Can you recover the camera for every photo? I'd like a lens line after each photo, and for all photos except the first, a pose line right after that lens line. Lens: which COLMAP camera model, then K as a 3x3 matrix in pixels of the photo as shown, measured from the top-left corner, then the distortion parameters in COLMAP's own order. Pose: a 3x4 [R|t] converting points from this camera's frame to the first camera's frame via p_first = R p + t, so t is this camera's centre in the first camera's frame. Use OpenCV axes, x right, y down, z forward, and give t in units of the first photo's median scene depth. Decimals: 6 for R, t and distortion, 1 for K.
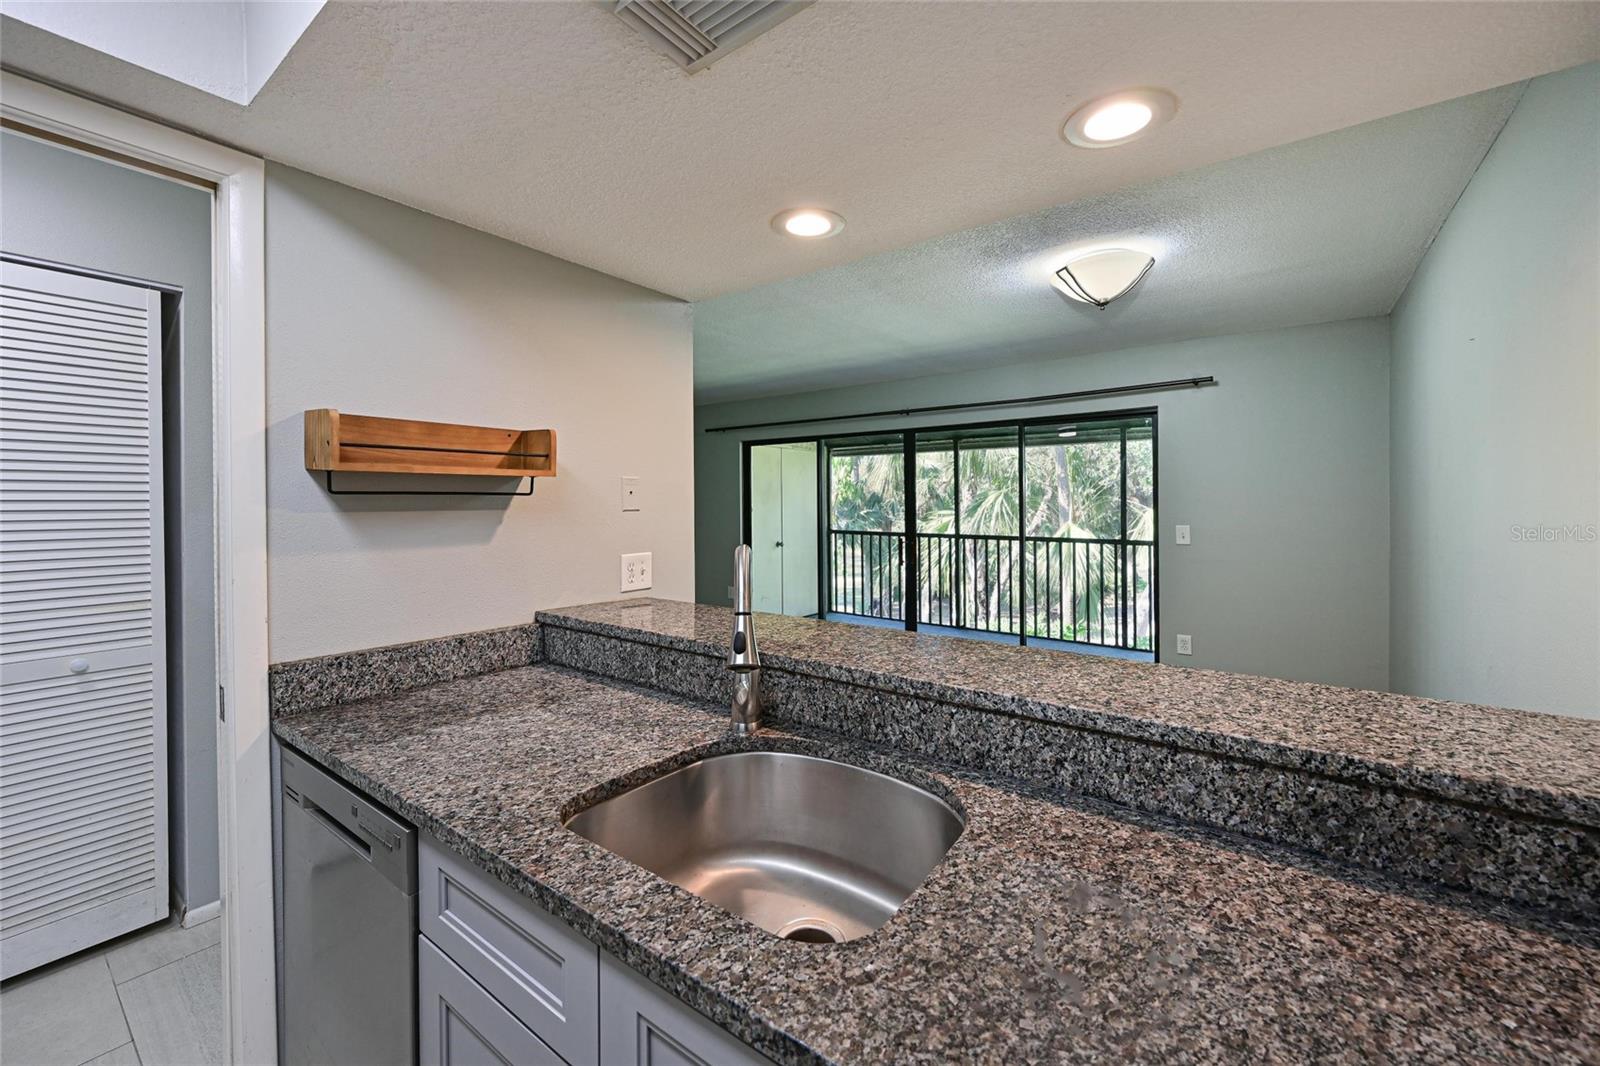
lens RADIAL K [[636.3, 0, 776.2], [0, 636.3, 504.3], [0, 0, 1]] dist [0.001045, 0.000122]
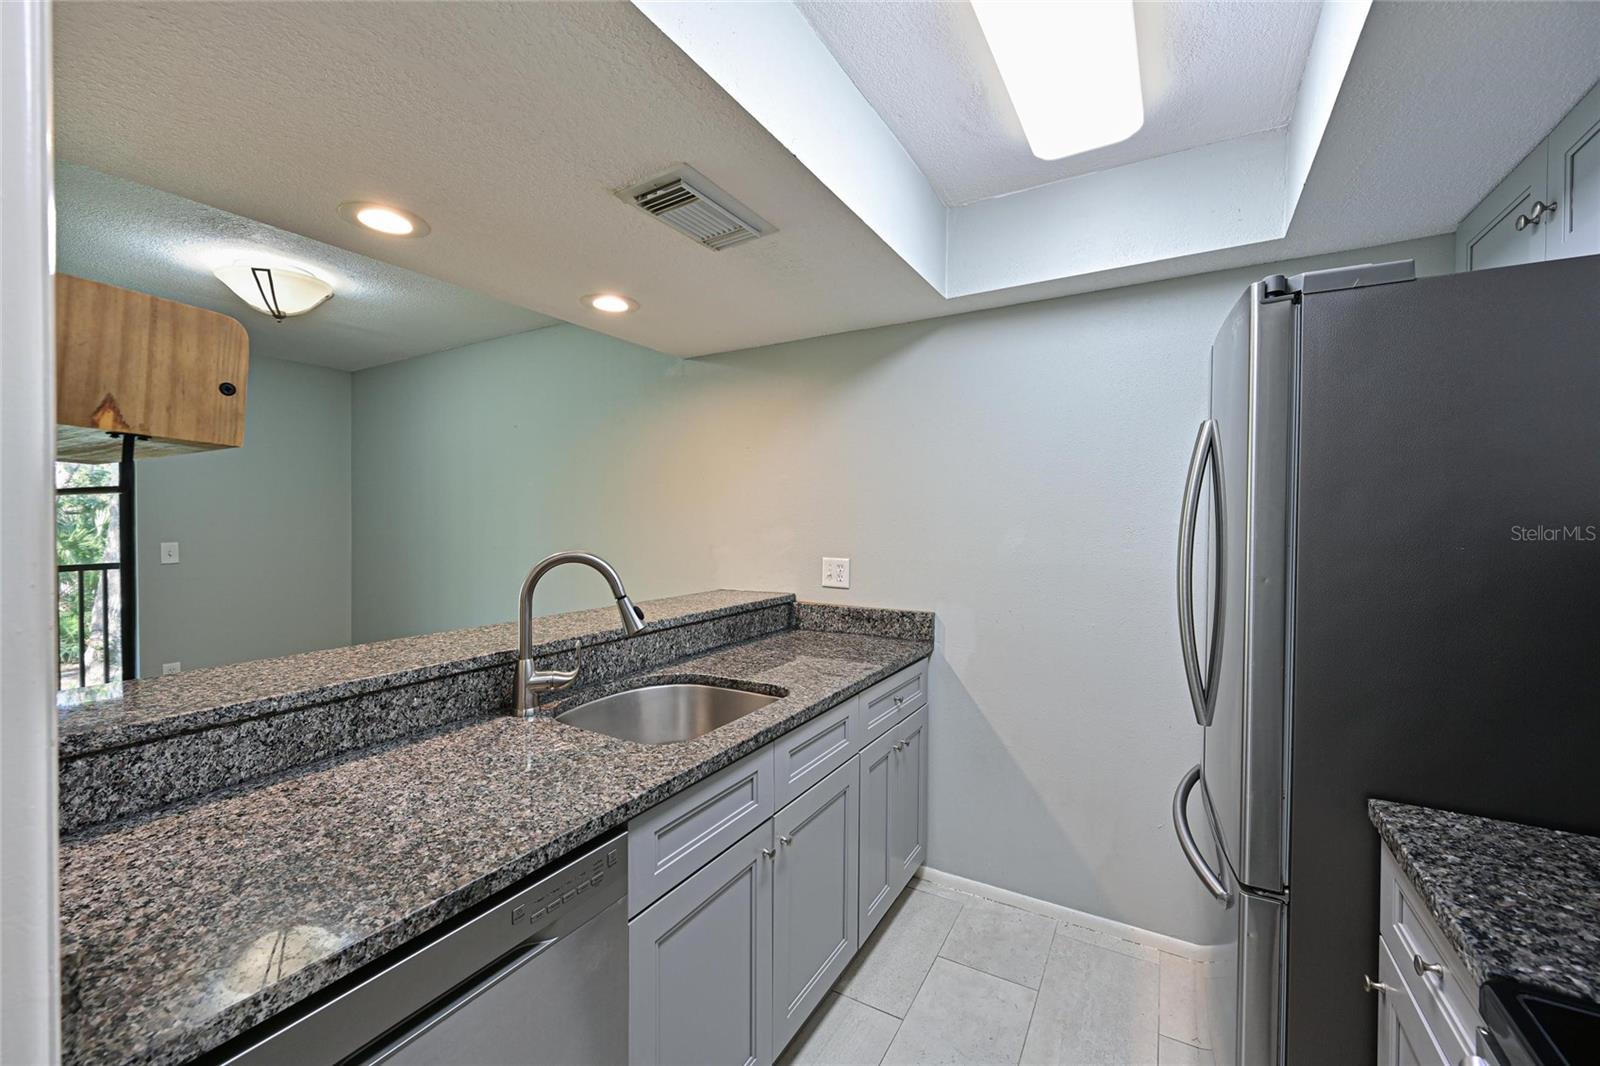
lens RADIAL K [[636.3, 0, 799.2], [0, 636.3, 529.3], [0, 0, 1]] dist [0.001045, 0.000122]
pose [[-0.136712, -0.004729, 0.990600, -1.339162], [0.001434, 0.999987, 0.004972, 0.011307], [-0.990610, 0.002100, -0.136703, 0.703982]]
